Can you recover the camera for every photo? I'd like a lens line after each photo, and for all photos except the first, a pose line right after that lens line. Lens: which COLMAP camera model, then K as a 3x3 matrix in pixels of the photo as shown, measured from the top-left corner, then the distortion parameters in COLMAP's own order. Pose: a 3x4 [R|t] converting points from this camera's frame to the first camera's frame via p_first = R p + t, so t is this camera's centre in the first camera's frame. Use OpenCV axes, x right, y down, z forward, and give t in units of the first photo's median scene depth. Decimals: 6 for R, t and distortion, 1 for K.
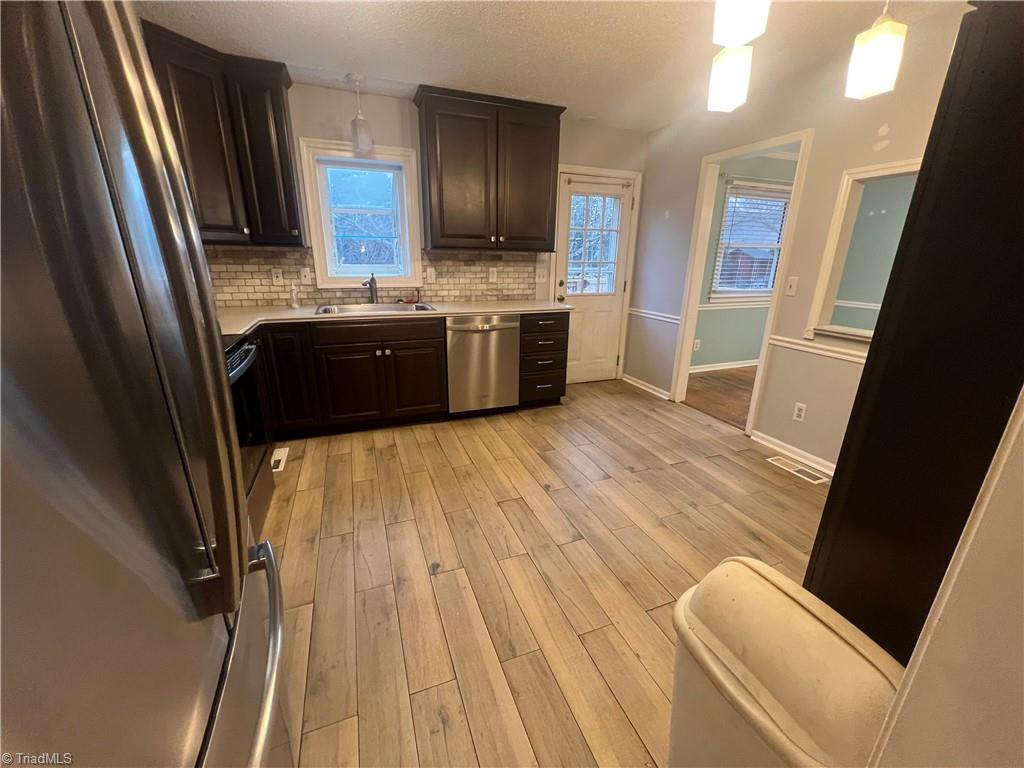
lens RADIAL K [[410.9, 0, 512.8], [0, 410.9, 384.1], [0, 0, 1]] dist [-0.002359, 0.000885]
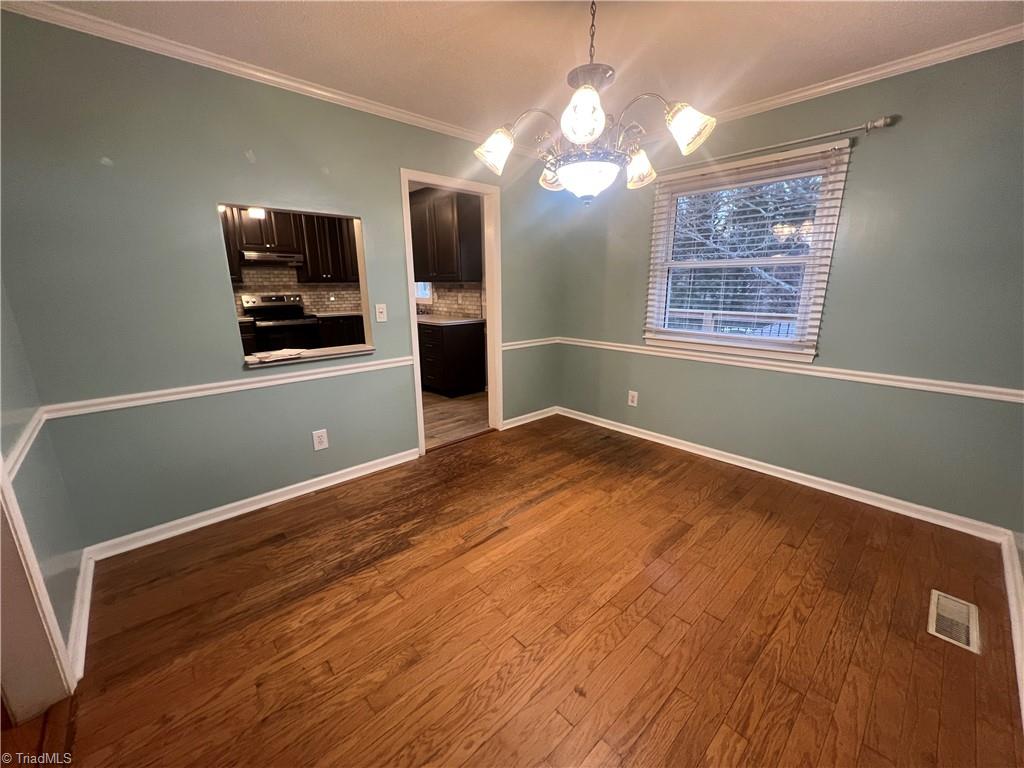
lens RADIAL K [[410.2, 0, 512.9], [0, 410.2, 385.0], [0, 0, 1]] dist [-0.002180, 0.000296]
pose [[0.368611, 0.209360, -0.905701, 1.603632], [-0.268055, 0.956861, 0.112090, -0.222542], [0.890097, 0.201461, 0.408829, 0.763410]]
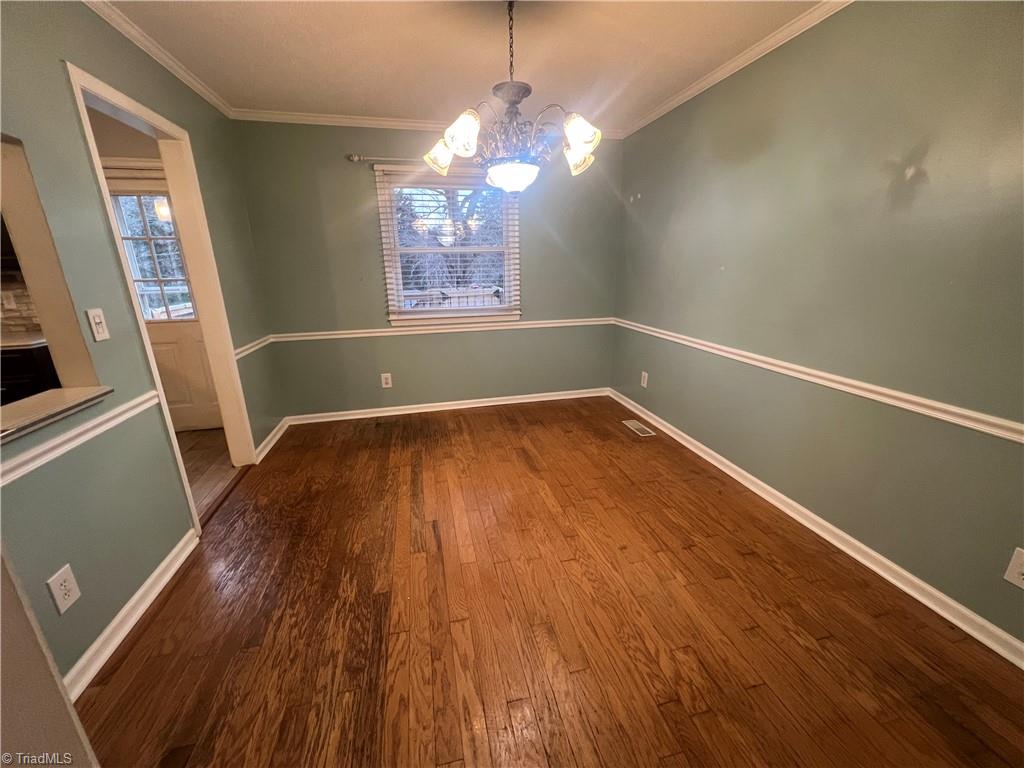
lens RADIAL K [[410.9, 0, 512.6], [0, 410.9, 386.4], [0, 0, 1]] dist [-0.002359, 0.000885]
pose [[0.990331, 0.011615, -0.138238, 1.218979], [-0.013520, 0.999826, -0.012846, -0.119967], [0.138065, 0.014591, 0.990316, 0.413766]]
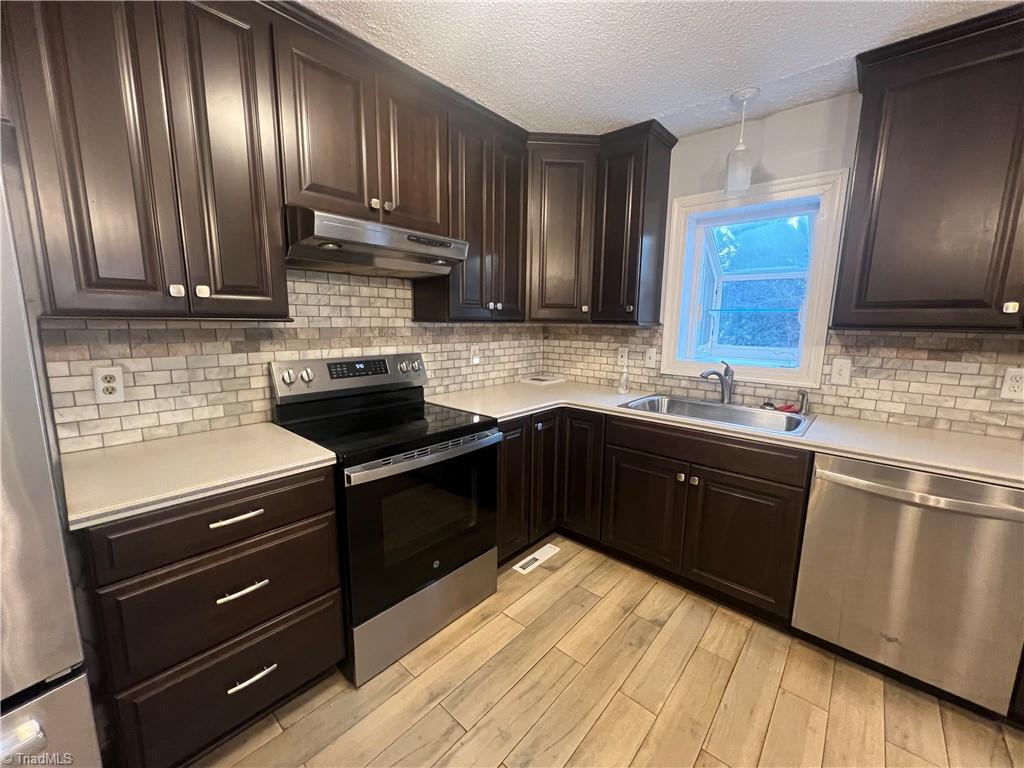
lens RADIAL K [[410.9, 0, 512.5], [0, 410.9, 384.9], [0, 0, 1]] dist [-0.002359, 0.000885]
pose [[0.461676, 0.132776, -0.877055, 0.106881], [-0.272041, 0.962283, 0.002479, -0.137101], [0.844304, 0.237450, 0.480384, 0.379780]]
